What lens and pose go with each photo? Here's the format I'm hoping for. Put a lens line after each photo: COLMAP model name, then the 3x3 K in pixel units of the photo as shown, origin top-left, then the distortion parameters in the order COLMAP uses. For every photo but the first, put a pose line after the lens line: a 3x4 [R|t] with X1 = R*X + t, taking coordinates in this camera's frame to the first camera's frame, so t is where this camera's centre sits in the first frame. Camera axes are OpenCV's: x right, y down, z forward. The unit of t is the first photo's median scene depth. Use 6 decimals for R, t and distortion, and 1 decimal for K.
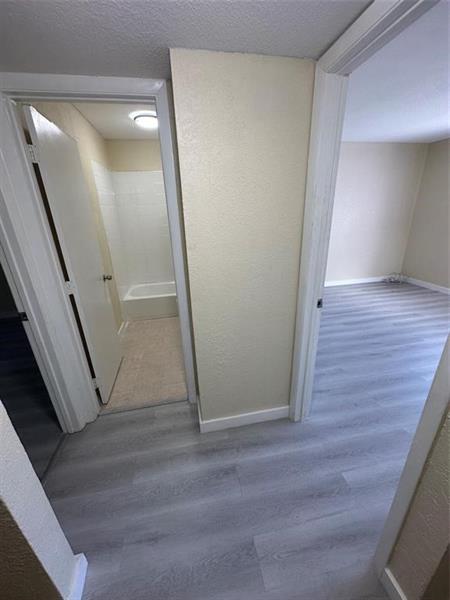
lens RADIAL K [[239.9, 0, 225.0], [0, 239.9, 300.0], [0, 0, 1]] dist [-0.001113, 0.000143]
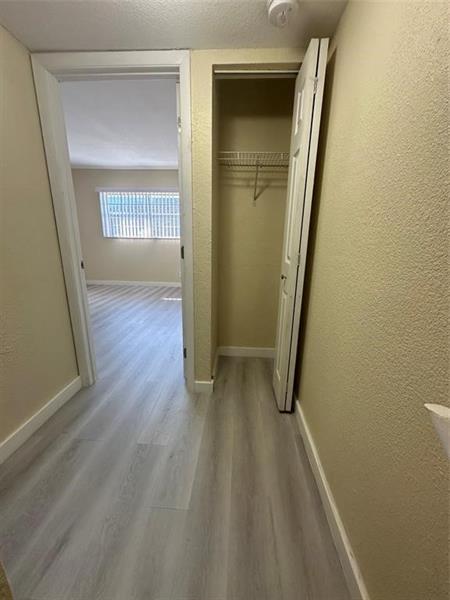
lens RADIAL K [[239.9, 0, 225.0], [0, 239.9, 300.0], [0, 0, 1]] dist [-0.001113, 0.000143]
pose [[0.251158, -0.212325, 0.944372, -0.614189], [0.312019, 0.941324, 0.128658, 0.258764], [-0.916277, 0.262349, 0.302670, 0.049388]]
